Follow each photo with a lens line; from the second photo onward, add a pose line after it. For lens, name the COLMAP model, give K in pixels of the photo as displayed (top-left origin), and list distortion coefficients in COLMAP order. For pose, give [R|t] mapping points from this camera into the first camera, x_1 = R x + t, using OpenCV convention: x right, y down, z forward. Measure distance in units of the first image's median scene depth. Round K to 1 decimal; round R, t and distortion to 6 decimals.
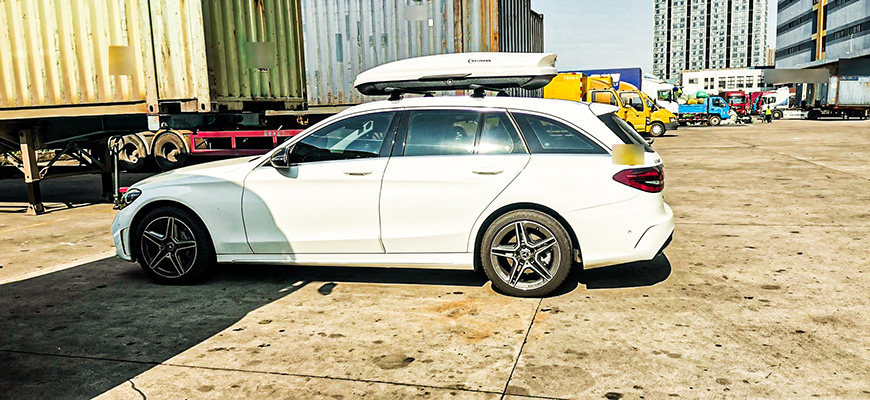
lens RADIAL K [[649.6, 0, 438.6], [0, 649.6, 200.4], [0, 0, 1]] dist [0.083642, -0.121835]
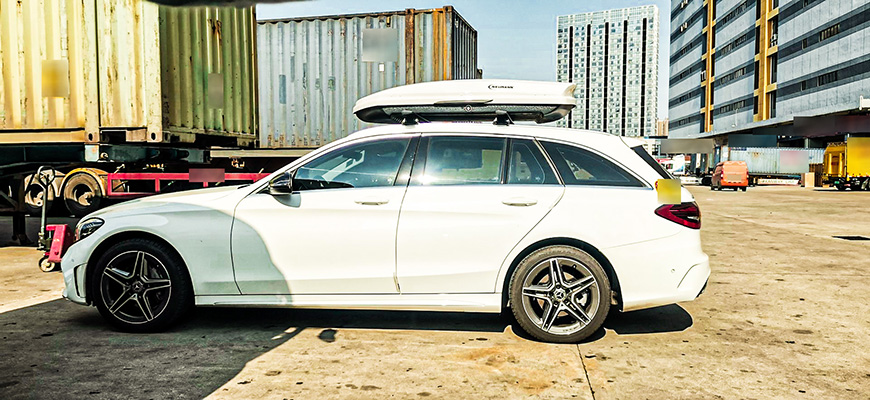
lens RADIAL K [[649.6, 0, 438.6], [0, 649.6, 200.4], [0, 0, 1]] dist [0.083642, -0.121835]
pose [[0.990224, 0.024280, 0.137356, -0.143754], [-0.012003, 0.995914, -0.089509, 0.031128], [-0.138968, 0.086985, 0.986469, 0.102641]]
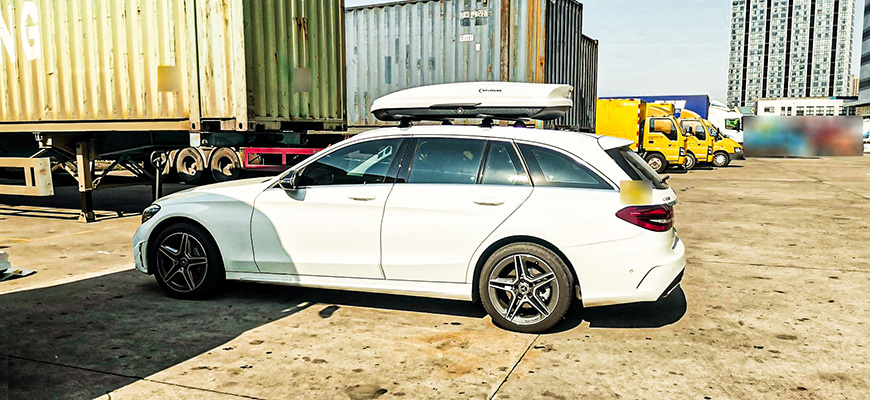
lens RADIAL K [[649.6, 0, 438.6], [0, 649.6, 200.4], [0, 0, 1]] dist [0.083642, -0.121835]
pose [[0.994682, 0.040329, -0.094774, 0.083153], [-0.043227, 0.998652, -0.028725, -0.013654], [0.093488, 0.032669, 0.995084, 0.008507]]
